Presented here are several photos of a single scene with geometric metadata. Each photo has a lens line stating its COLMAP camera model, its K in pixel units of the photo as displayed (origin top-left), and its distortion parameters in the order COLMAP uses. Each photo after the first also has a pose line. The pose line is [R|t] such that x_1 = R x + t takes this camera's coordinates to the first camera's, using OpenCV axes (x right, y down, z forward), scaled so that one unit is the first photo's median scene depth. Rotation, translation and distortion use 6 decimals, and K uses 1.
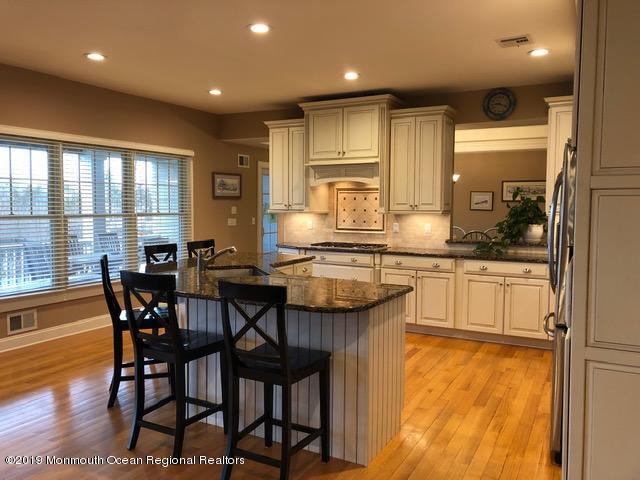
lens RADIAL K [[521.1, 0, 318.4], [0, 521.1, 233.5], [0, 0, 1]] dist [0.037915, -0.017293]
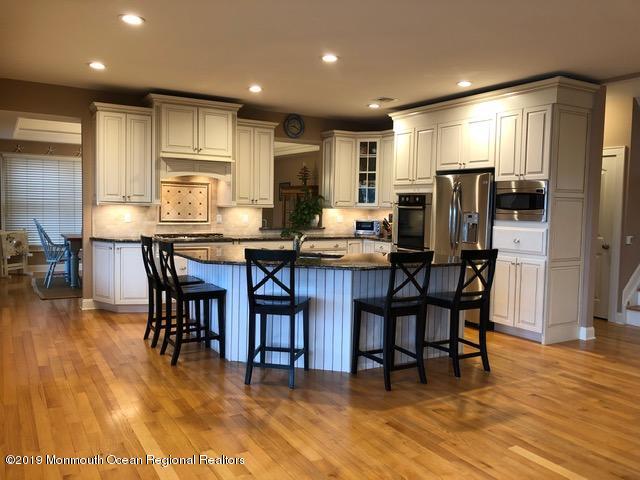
lens RADIAL K [[521.1, 0, 318.4], [0, 521.1, 233.5], [0, 0, 1]] dist [0.037915, -0.017293]
pose [[0.507813, -0.042314, 0.860428, -0.754328], [0.029399, 0.999062, 0.031781, -0.009184], [-0.860966, 0.009157, 0.508581, 0.244176]]
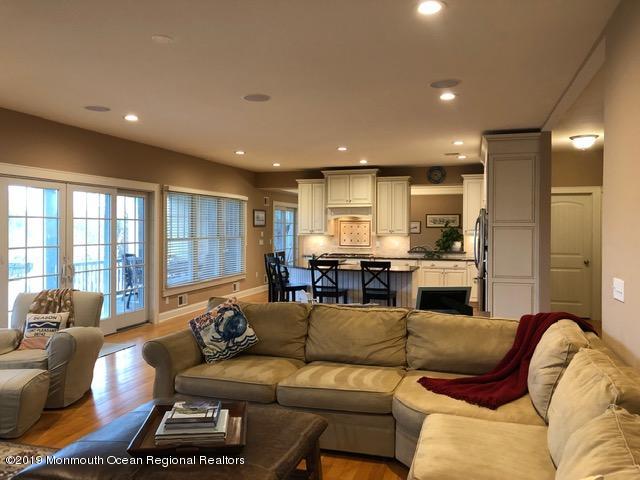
lens RADIAL K [[524.5, 0, 316.9], [0, 524.5, 233.0], [0, 0, 1]] dist [0.114775, -0.158530]
pose [[0.980751, -0.005933, 0.195170, -0.393411], [0.014886, 0.998901, -0.044437, 0.026812], [-0.194692, 0.046487, 0.979762, -0.659232]]
